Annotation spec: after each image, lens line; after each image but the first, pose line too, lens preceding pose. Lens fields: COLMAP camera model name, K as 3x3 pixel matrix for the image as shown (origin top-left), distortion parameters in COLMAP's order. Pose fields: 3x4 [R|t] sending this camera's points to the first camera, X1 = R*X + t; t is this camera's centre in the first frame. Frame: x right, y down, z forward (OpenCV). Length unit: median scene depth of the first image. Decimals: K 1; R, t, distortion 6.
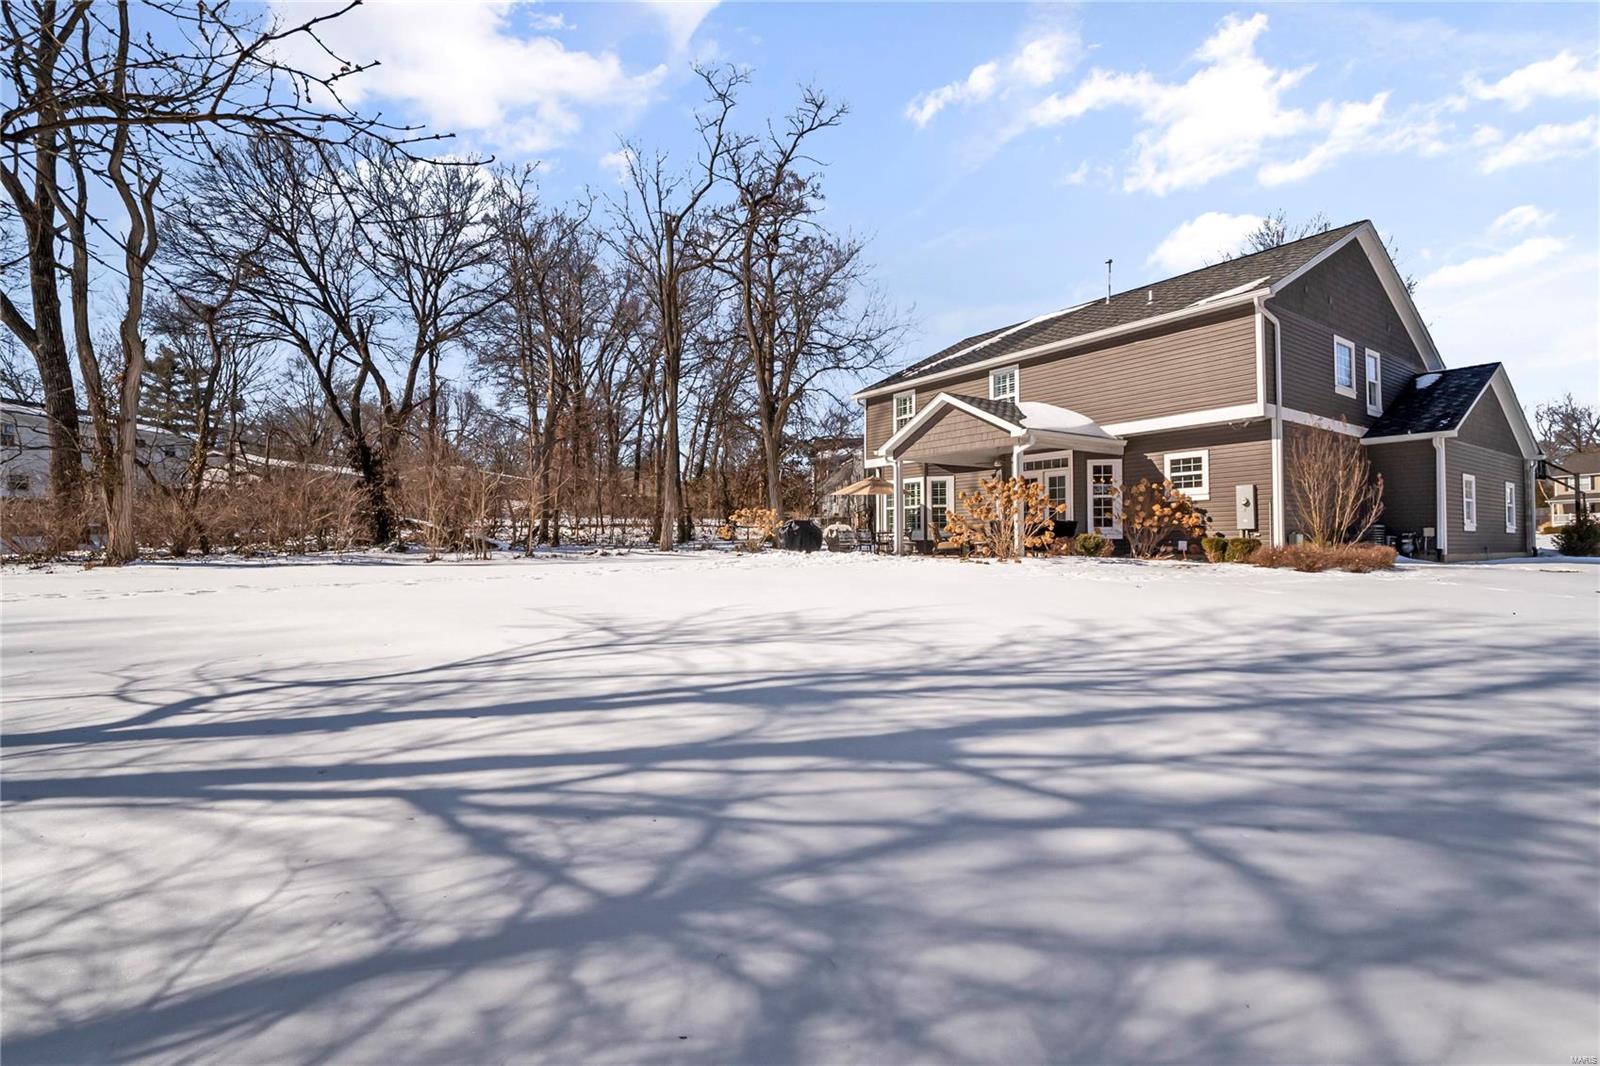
lens RADIAL K [[763.6, 0, 800.0], [0, 763.6, 533.0], [0, 0, 1]] dist [0.000871, 0.000008]
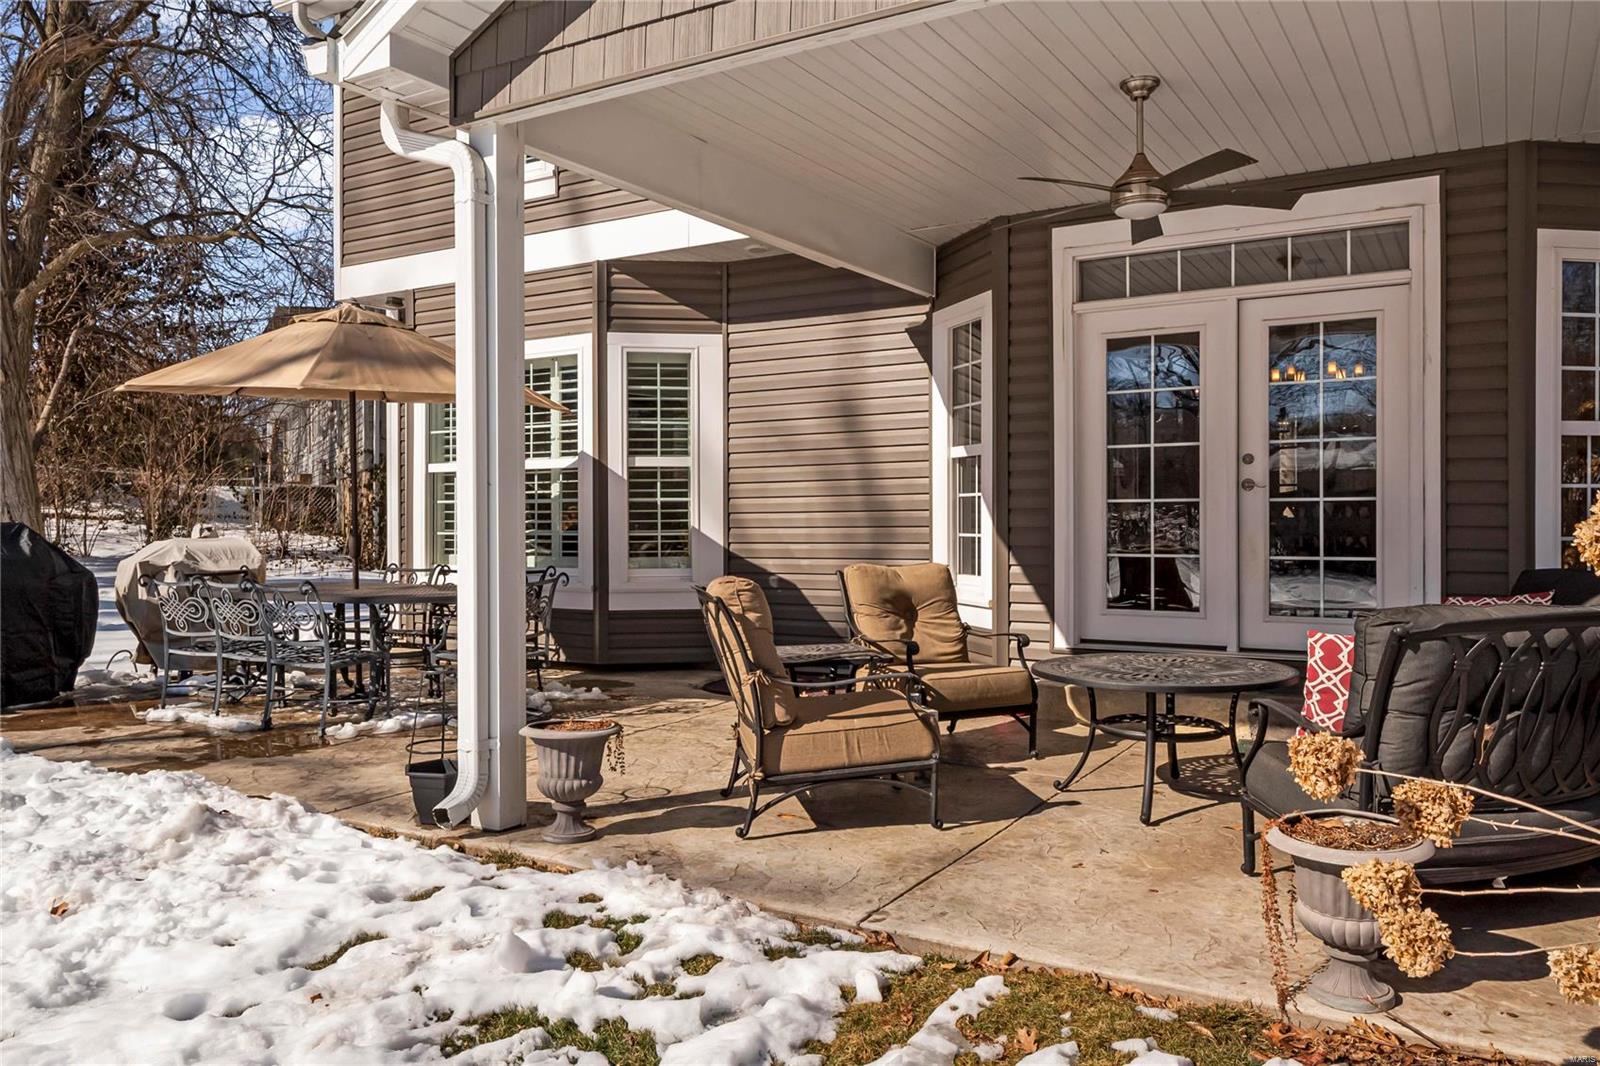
lens RADIAL K [[1174.5, 0, 800.0], [0, 1174.5, 533.0], [0, 0, 1]] dist [0.005659, 0.000509]
pose [[0.918807, -0.006352, 0.394656, 0.087640], [-0.004730, 0.999621, 0.027102, -0.025803], [-0.394679, -0.026768, 0.918429, 0.715199]]
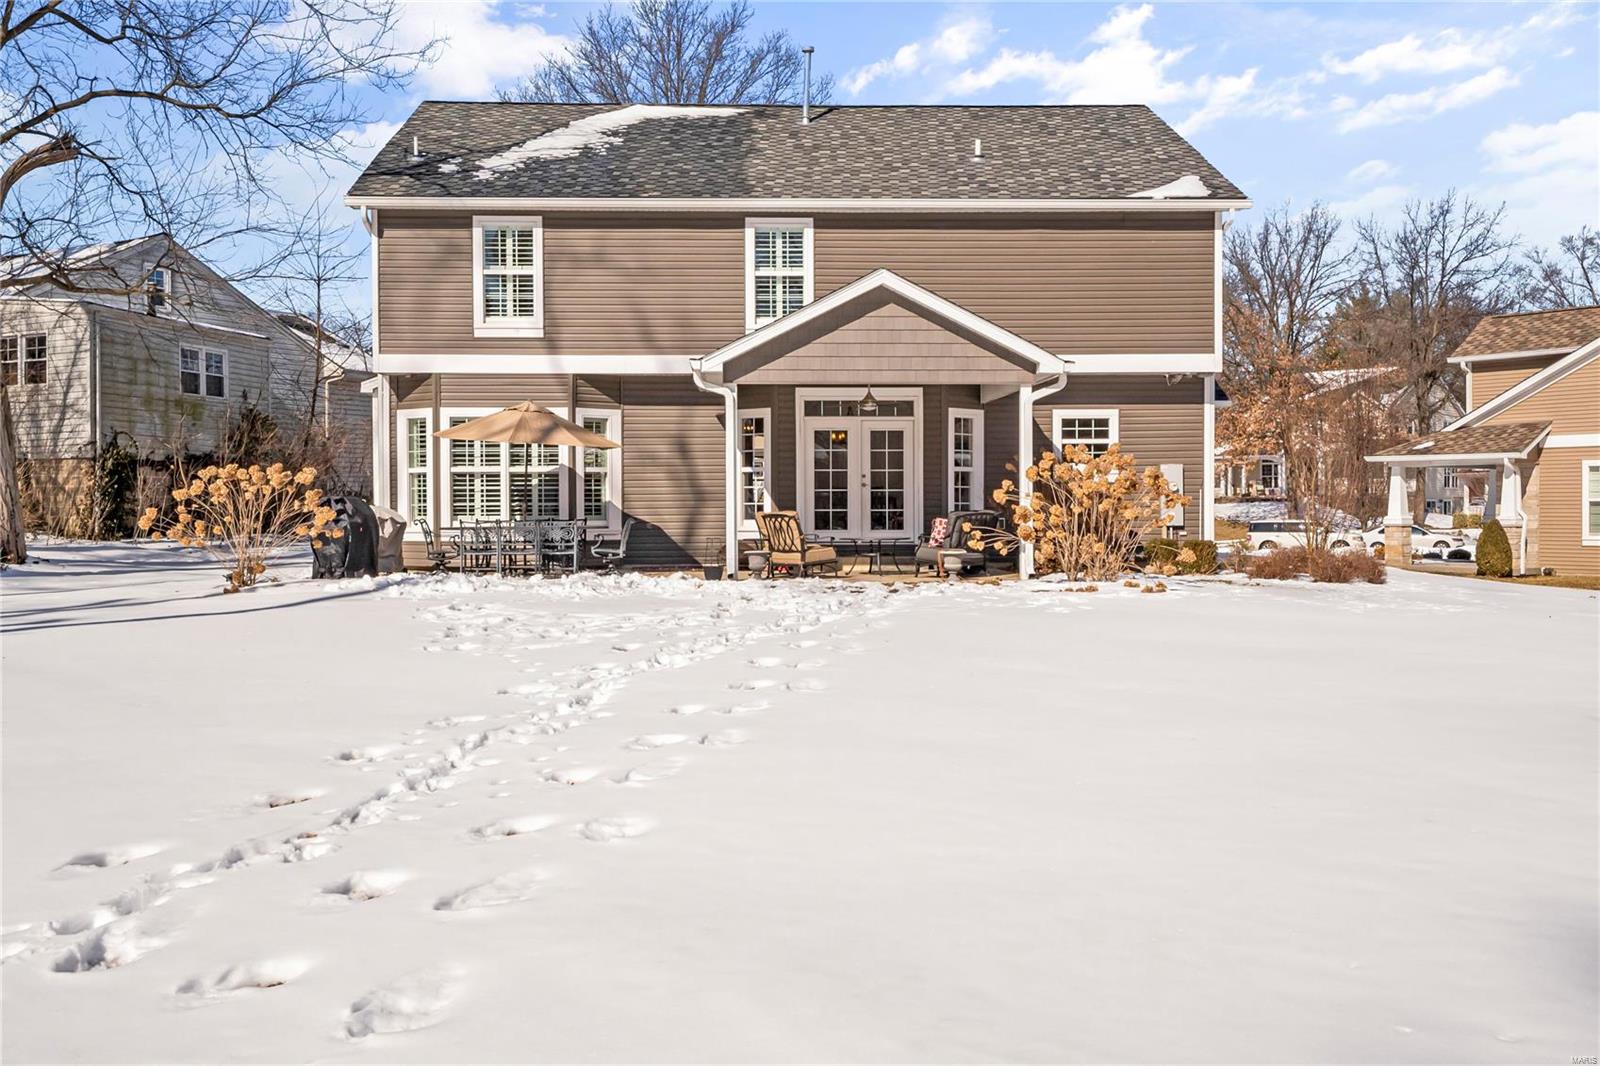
lens RADIAL K [[1645.5, 0, 800.0], [0, 1645.5, 533.0], [0, 0, 1]] dist [0.037042, 0.000806]
pose [[0.541712, -0.010388, 0.840500, -0.687673], [-0.012620, 0.999710, 0.020489, -0.019814], [-0.840469, -0.021706, 0.541424, 0.350945]]
